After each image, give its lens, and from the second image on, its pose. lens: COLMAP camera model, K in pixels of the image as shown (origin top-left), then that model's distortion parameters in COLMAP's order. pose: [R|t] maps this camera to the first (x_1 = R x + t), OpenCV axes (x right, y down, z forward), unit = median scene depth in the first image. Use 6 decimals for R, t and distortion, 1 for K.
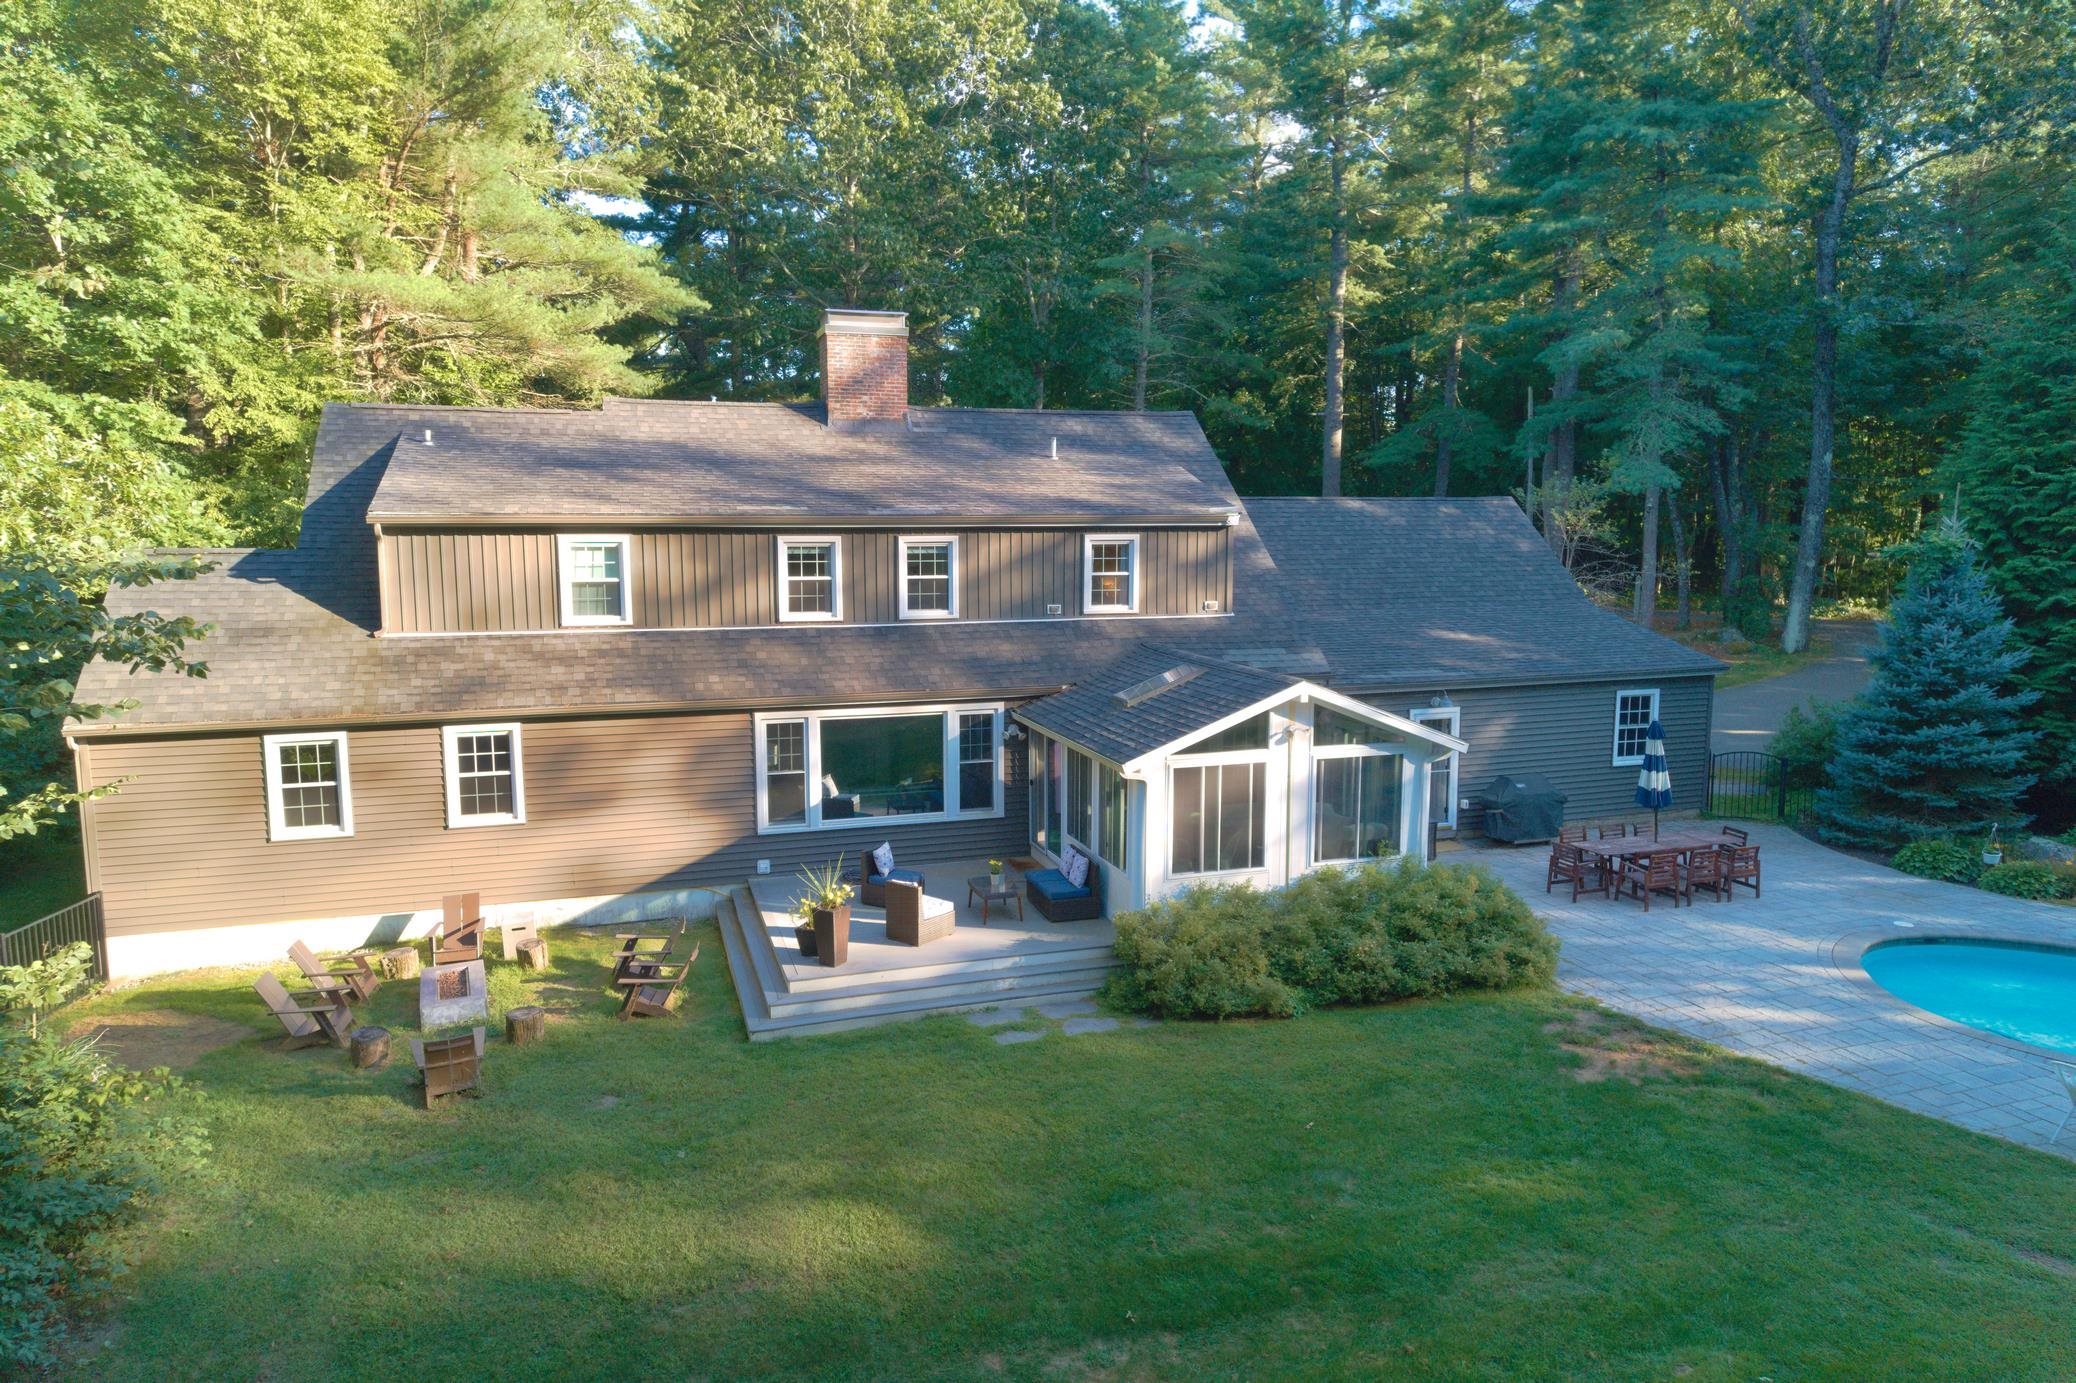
lens RADIAL K [[1308.2, 0, 1038.0], [0, 1308.2, 691.5], [0, 0, 1]] dist [-0.033519, 0.034093]
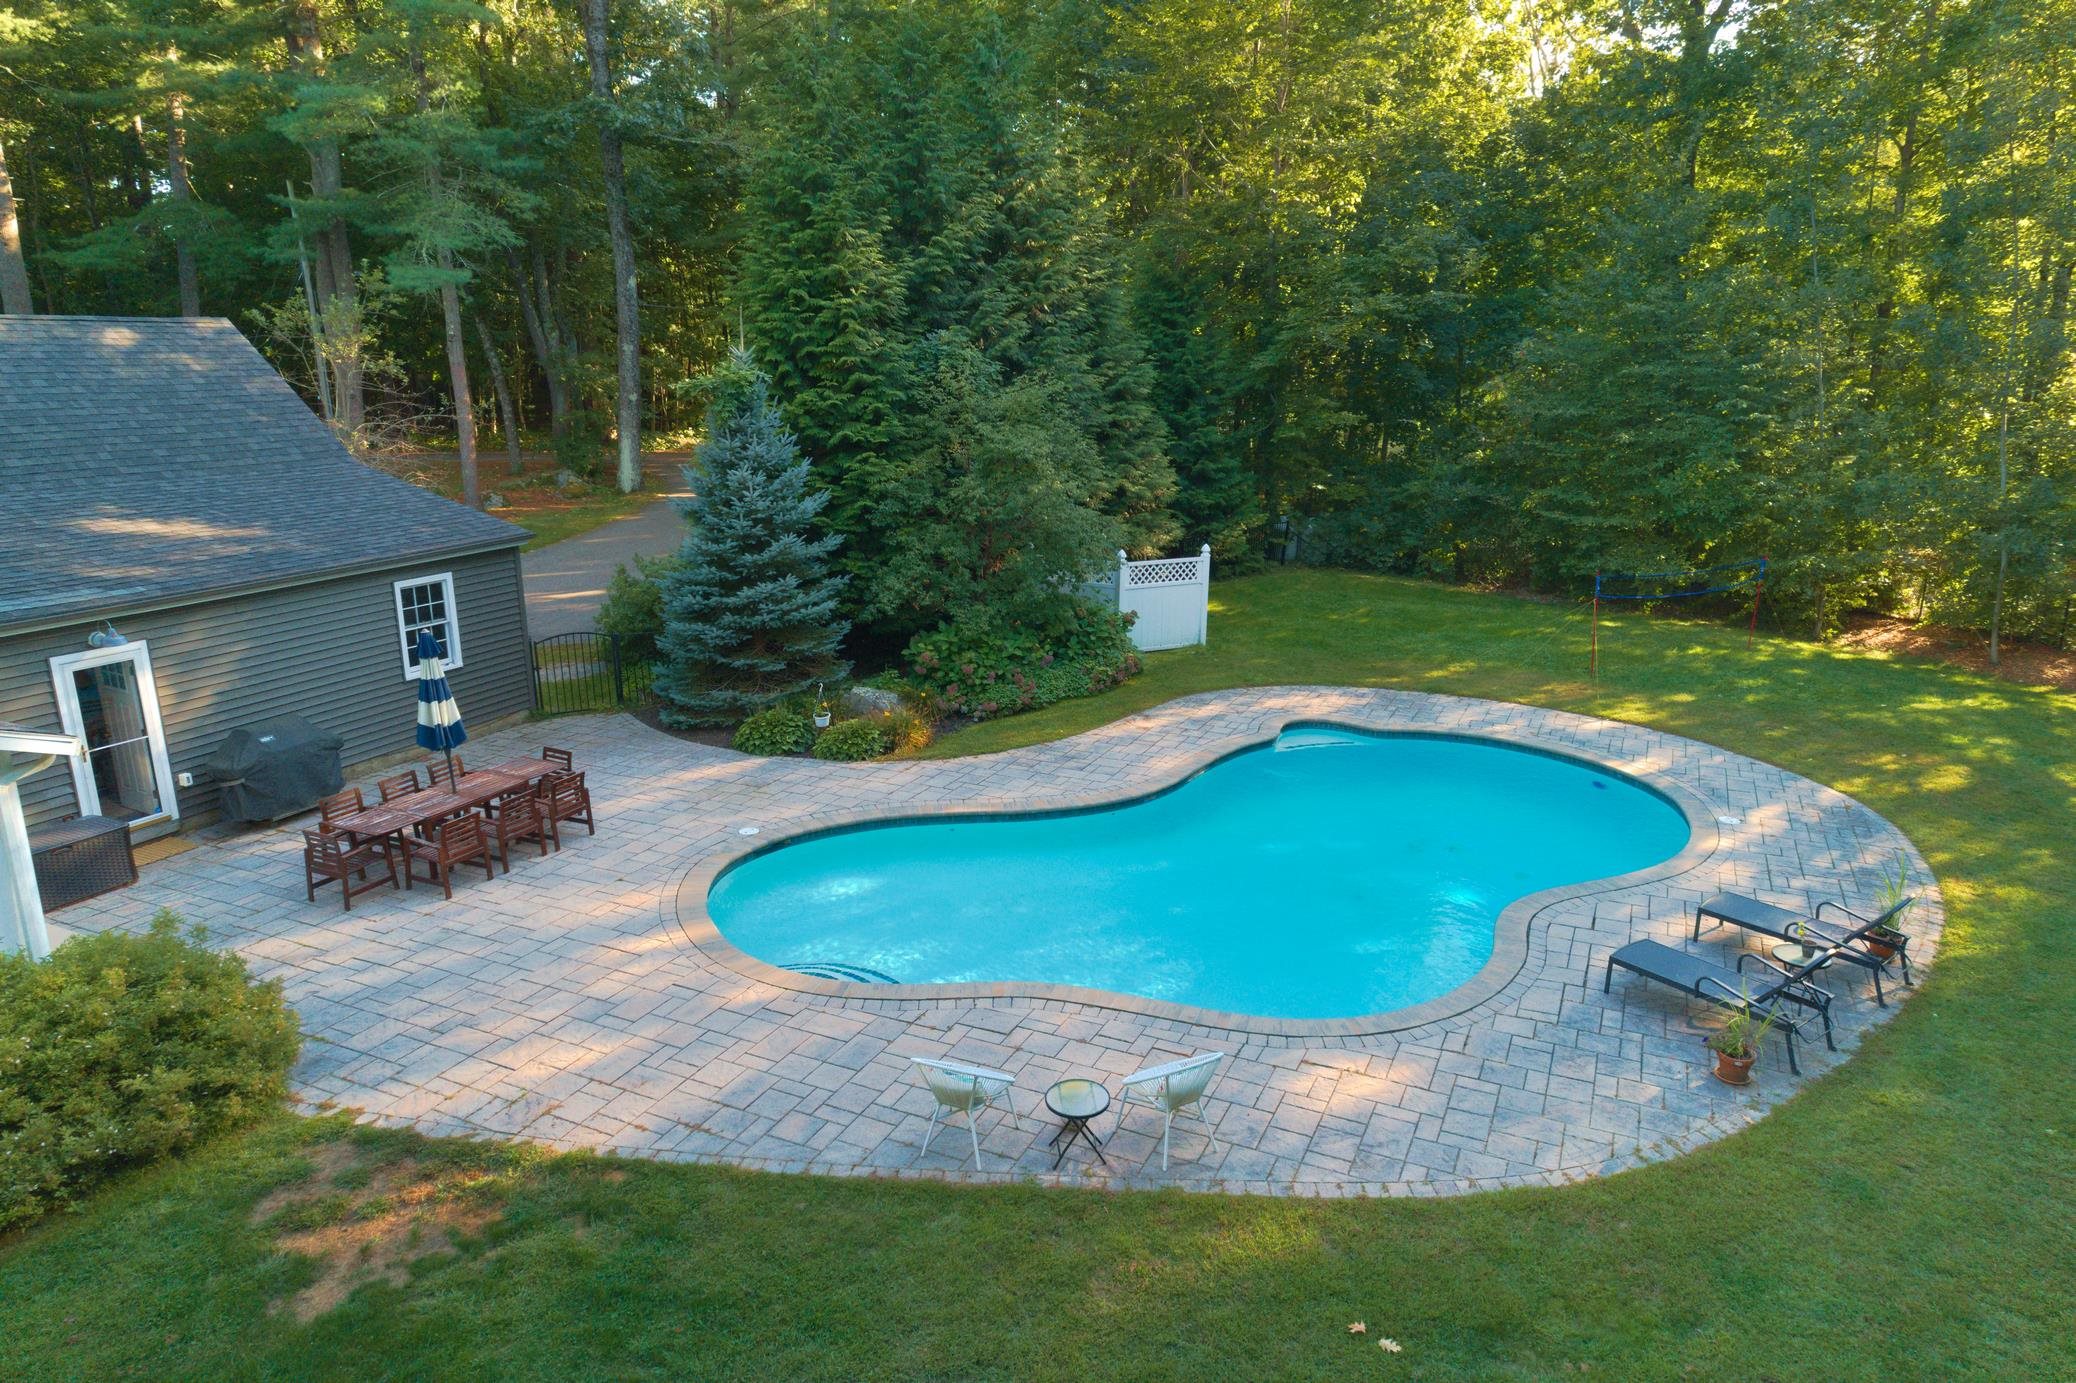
lens RADIAL K [[1283.0, 0, 1038.0], [0, 1283.0, 691.5], [0, 0, 1]] dist [0.001900, 0.000178]
pose [[0.686998, -0.186854, 0.702224, 0.185242], [0.094790, 0.981161, 0.168341, -0.031418], [-0.720450, -0.049086, 0.691768, 0.235375]]
